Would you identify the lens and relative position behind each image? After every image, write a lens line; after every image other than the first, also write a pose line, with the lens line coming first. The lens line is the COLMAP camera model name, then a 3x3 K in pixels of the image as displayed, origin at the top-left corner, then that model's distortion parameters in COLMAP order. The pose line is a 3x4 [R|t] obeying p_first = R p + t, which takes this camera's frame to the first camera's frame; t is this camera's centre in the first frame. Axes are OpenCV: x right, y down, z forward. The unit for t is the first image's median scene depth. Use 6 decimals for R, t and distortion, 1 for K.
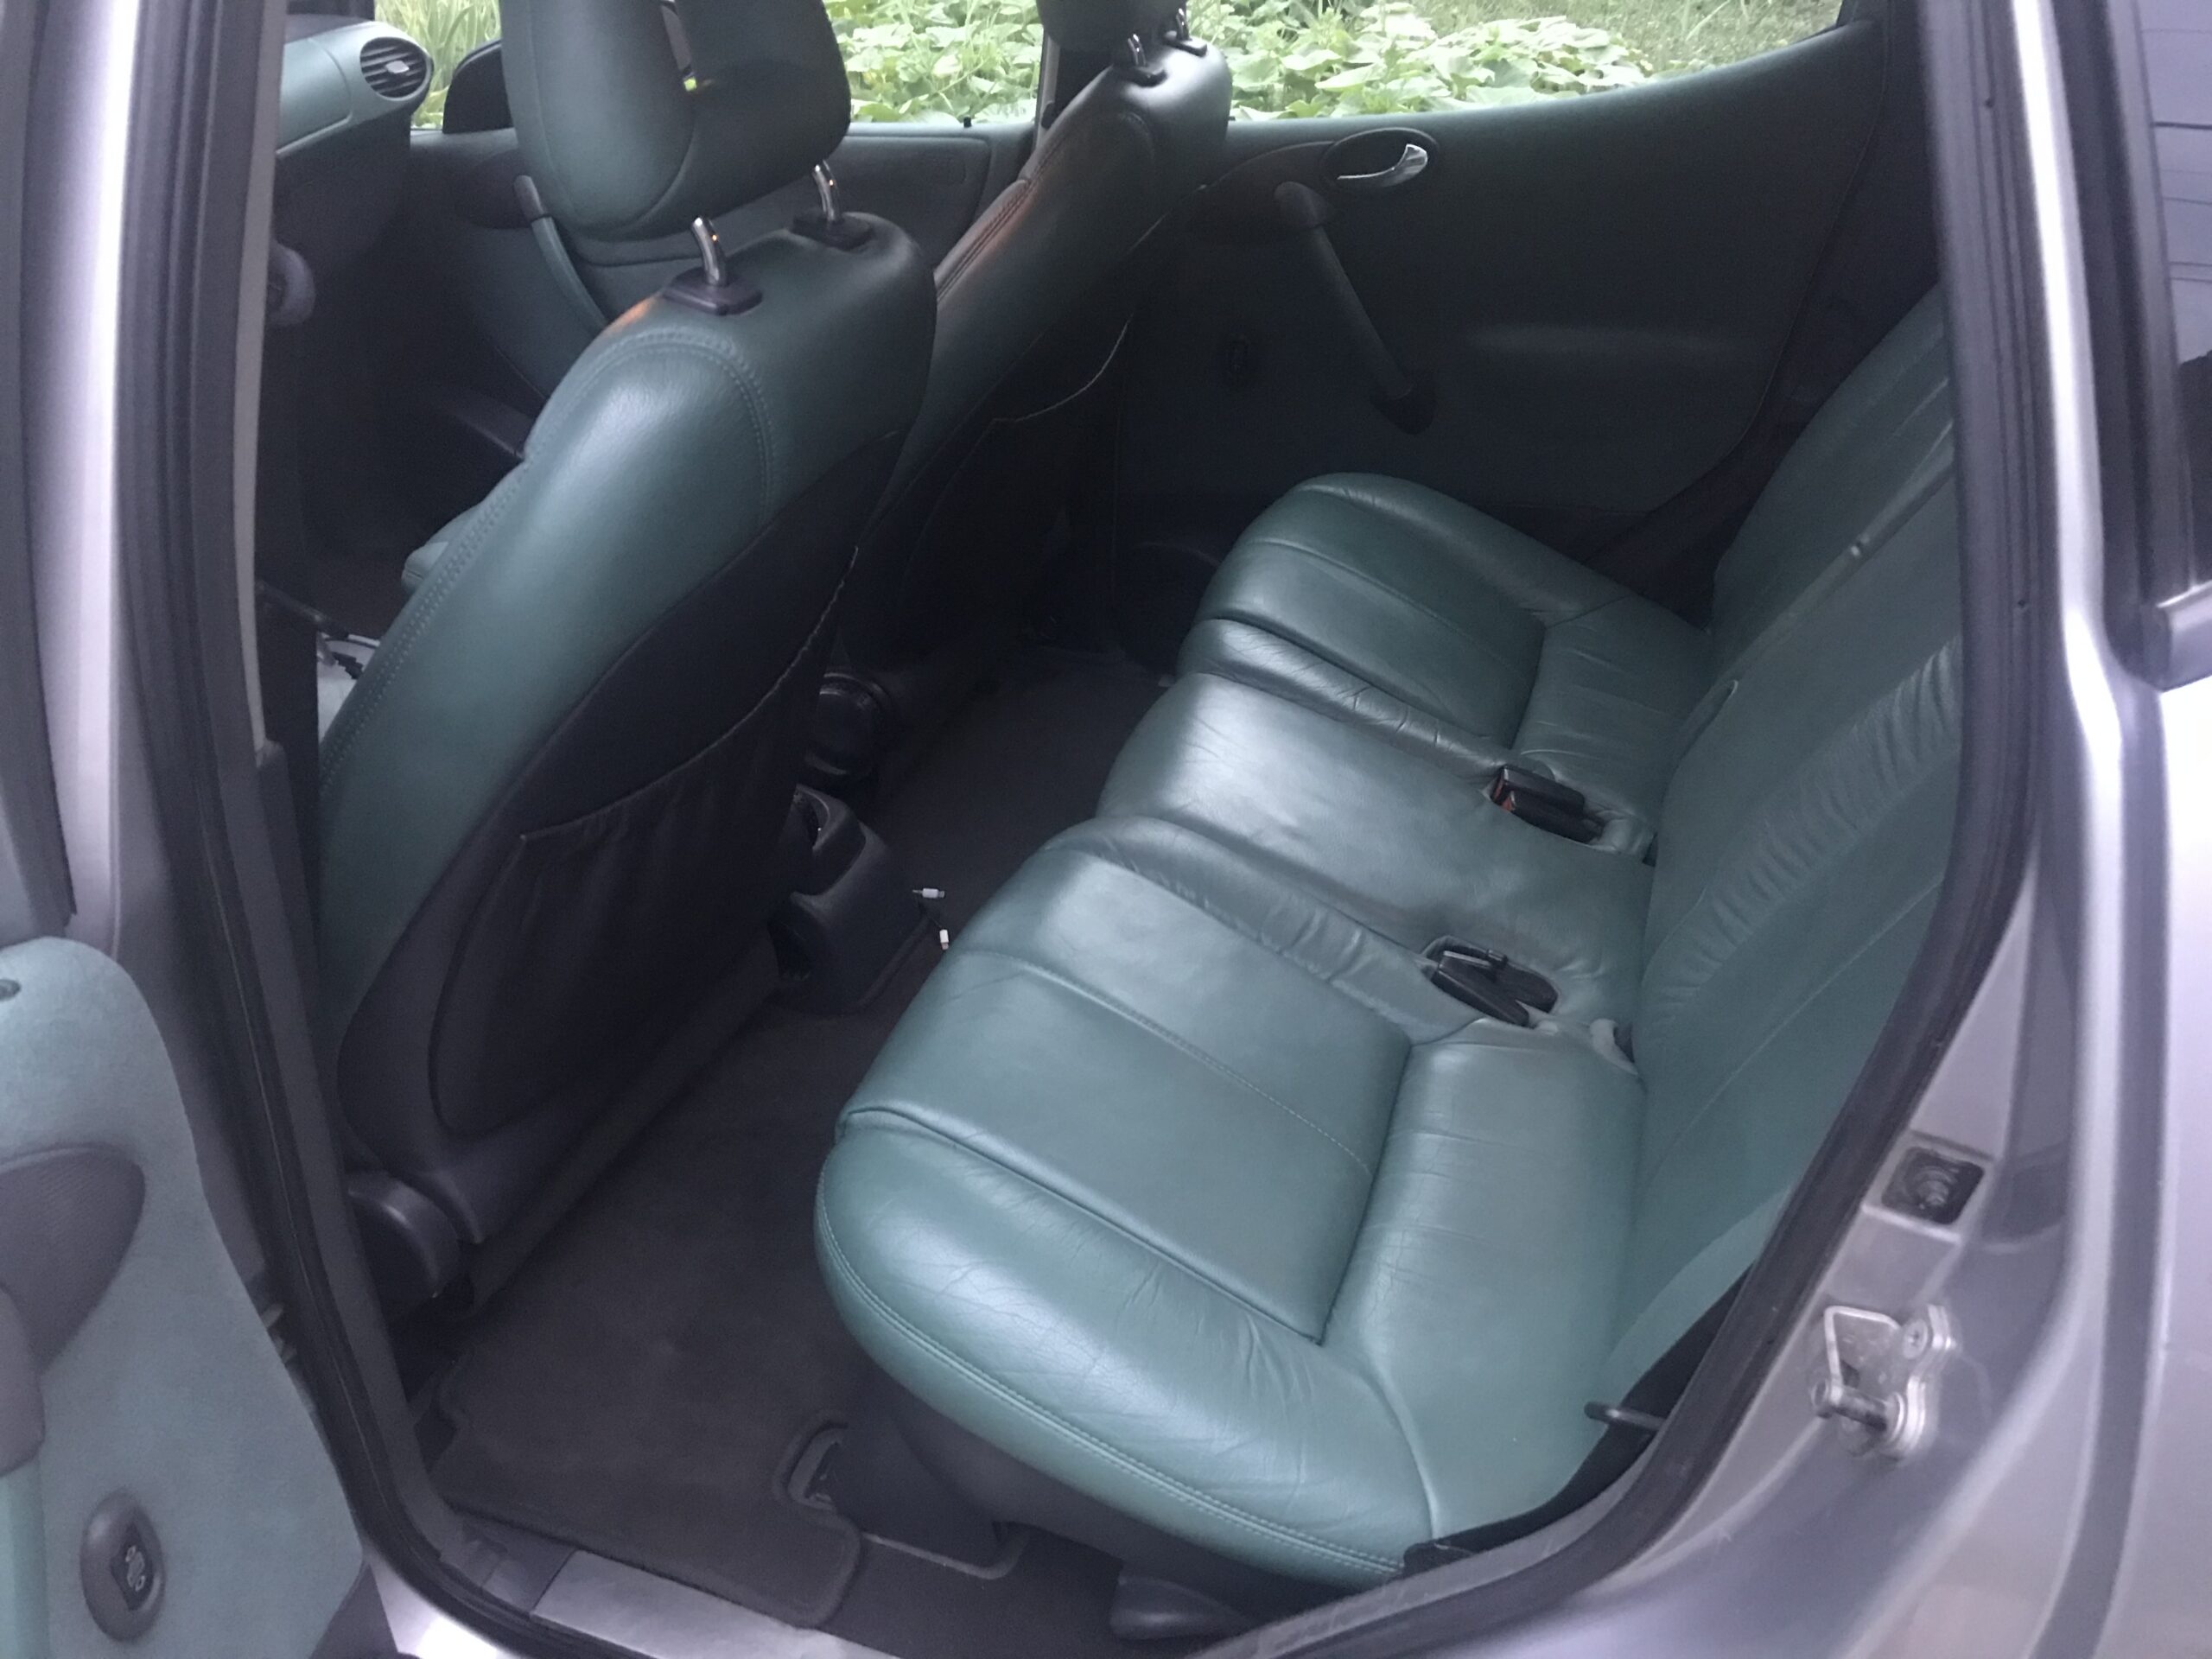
lens RADIAL K [[1802.7, 0, 1102.6], [0, 1802.7, 735.8], [0, 0, 1]] dist [0.118634, -0.182177]
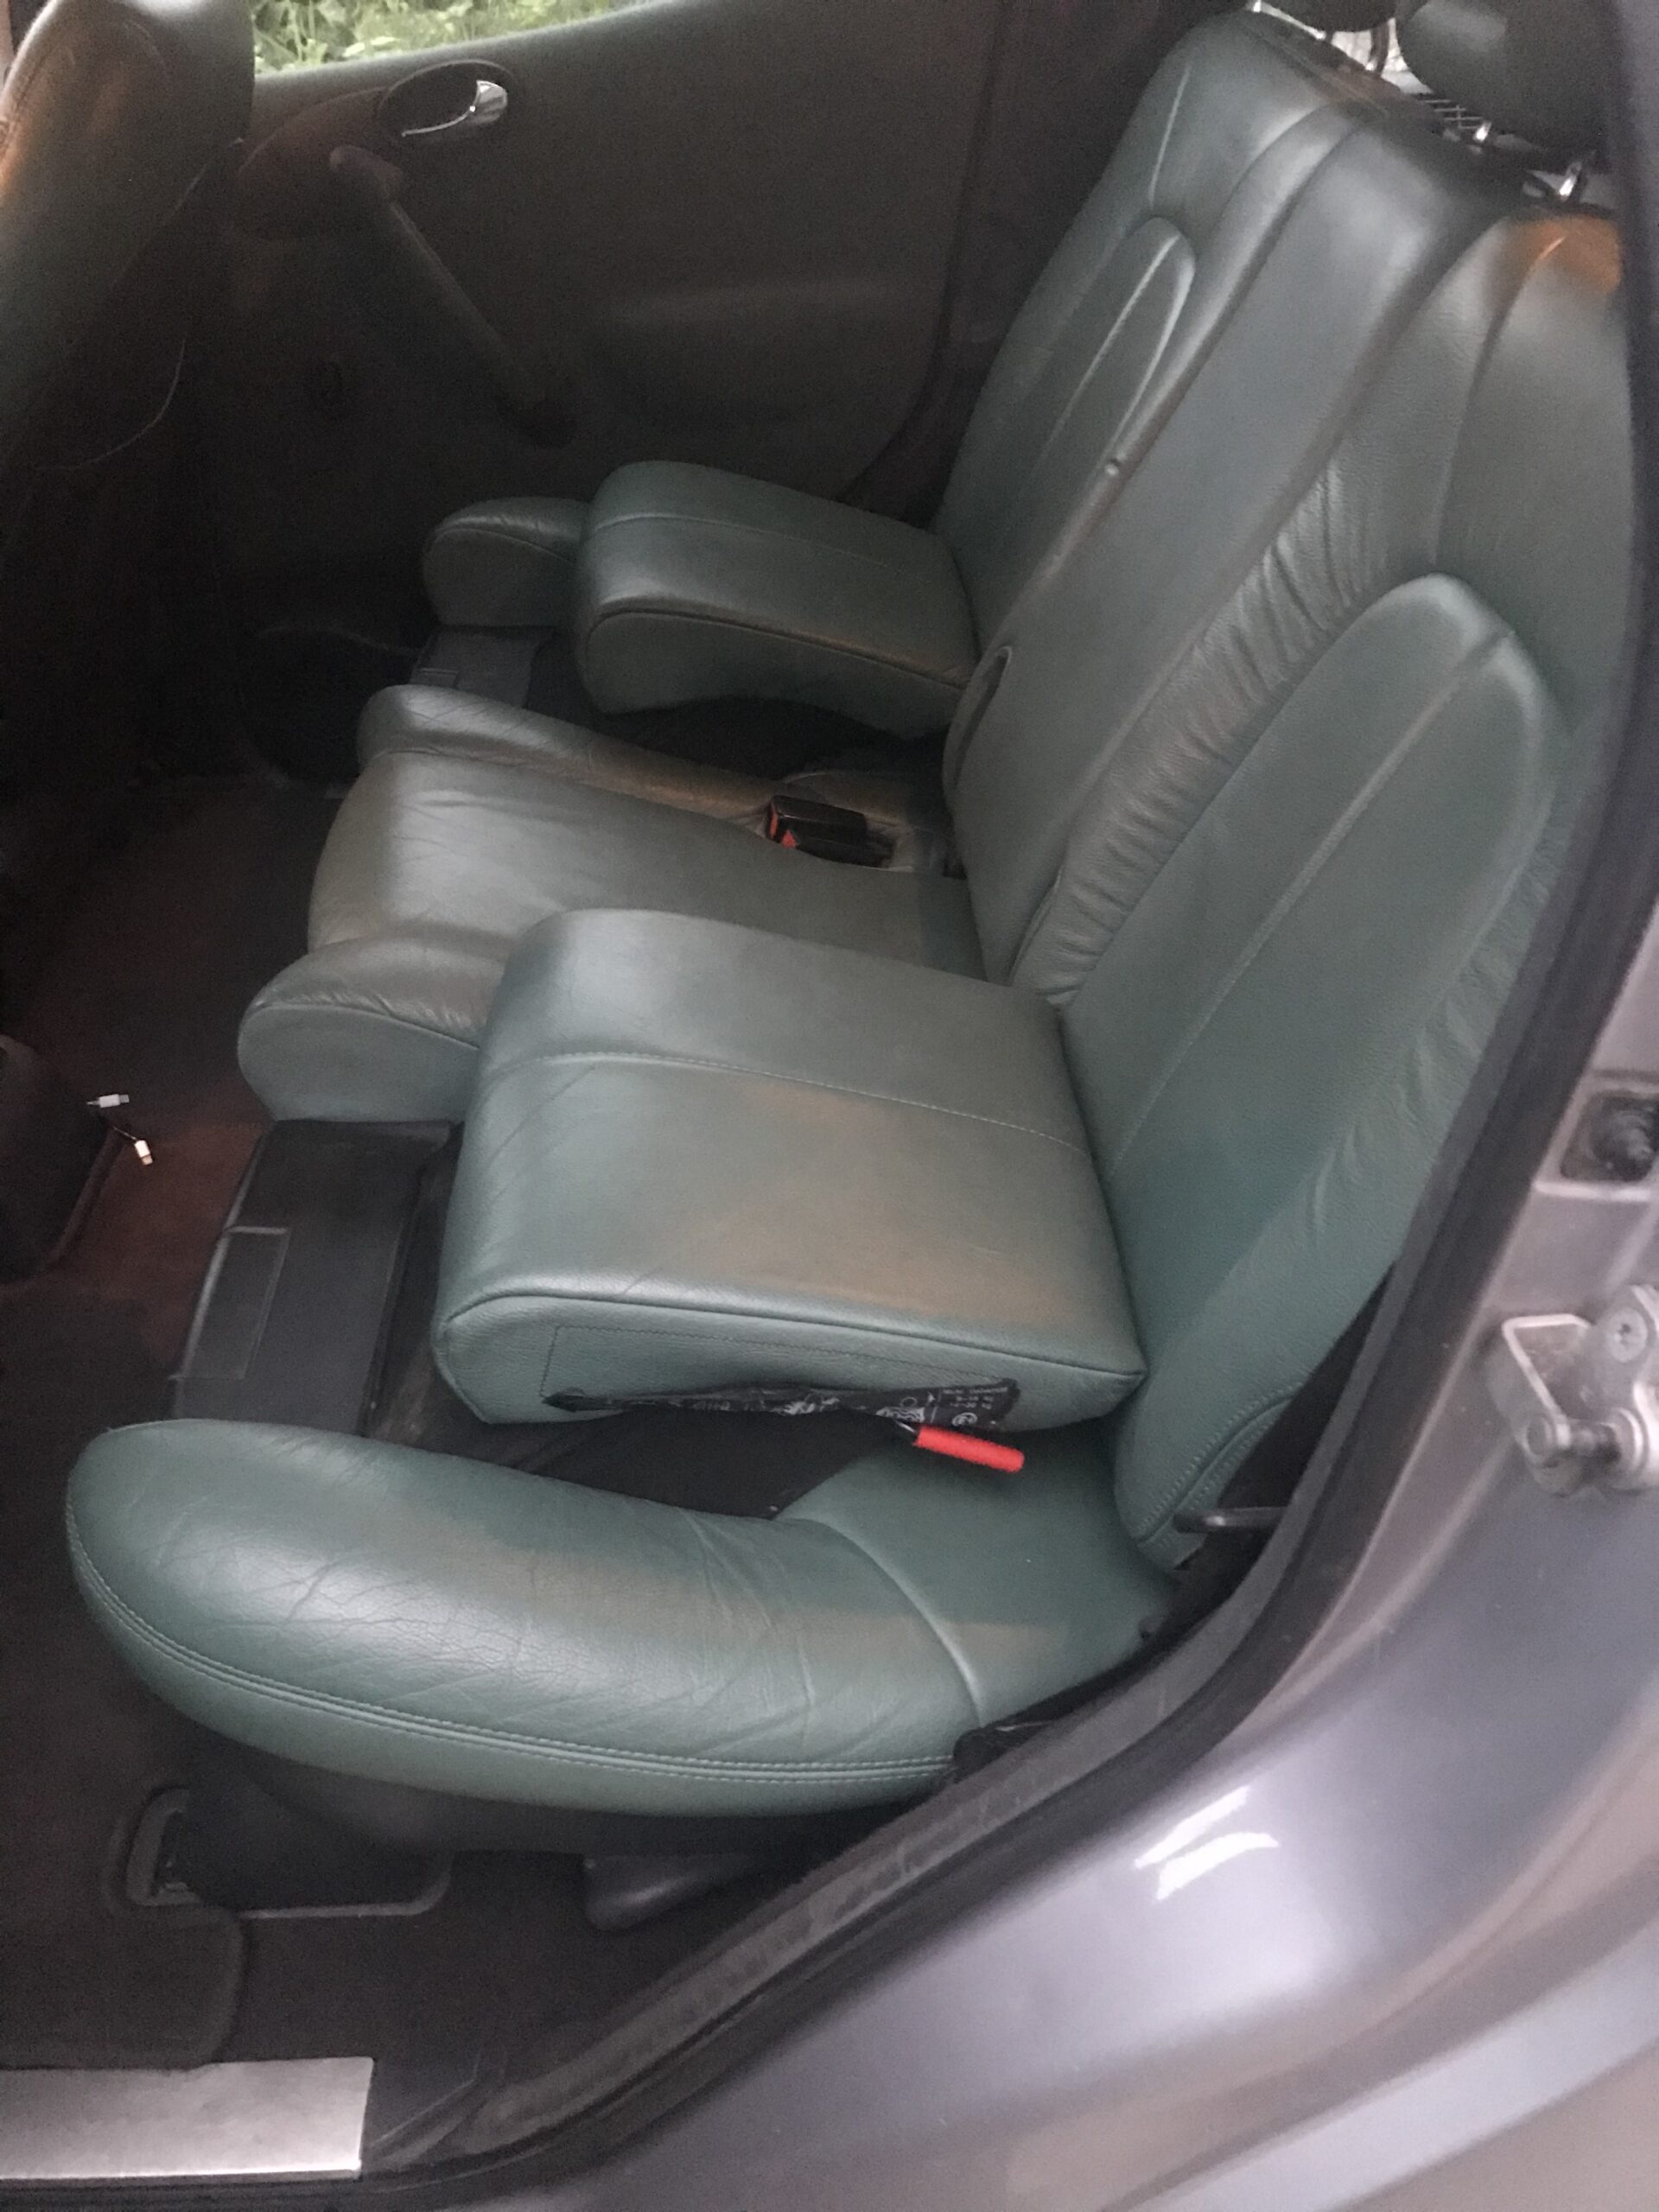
lens RADIAL K [[1905.2, 0, 829.5], [0, 1905.2, 1106.0], [0, 0, 1]] dist [0.012074, 0.009065]
pose [[0.938087, -0.231126, 0.258019, -0.035482], [0.193513, 0.967453, 0.163058, 0.031269], [-0.287308, -0.103033, 0.952281, 0.251714]]
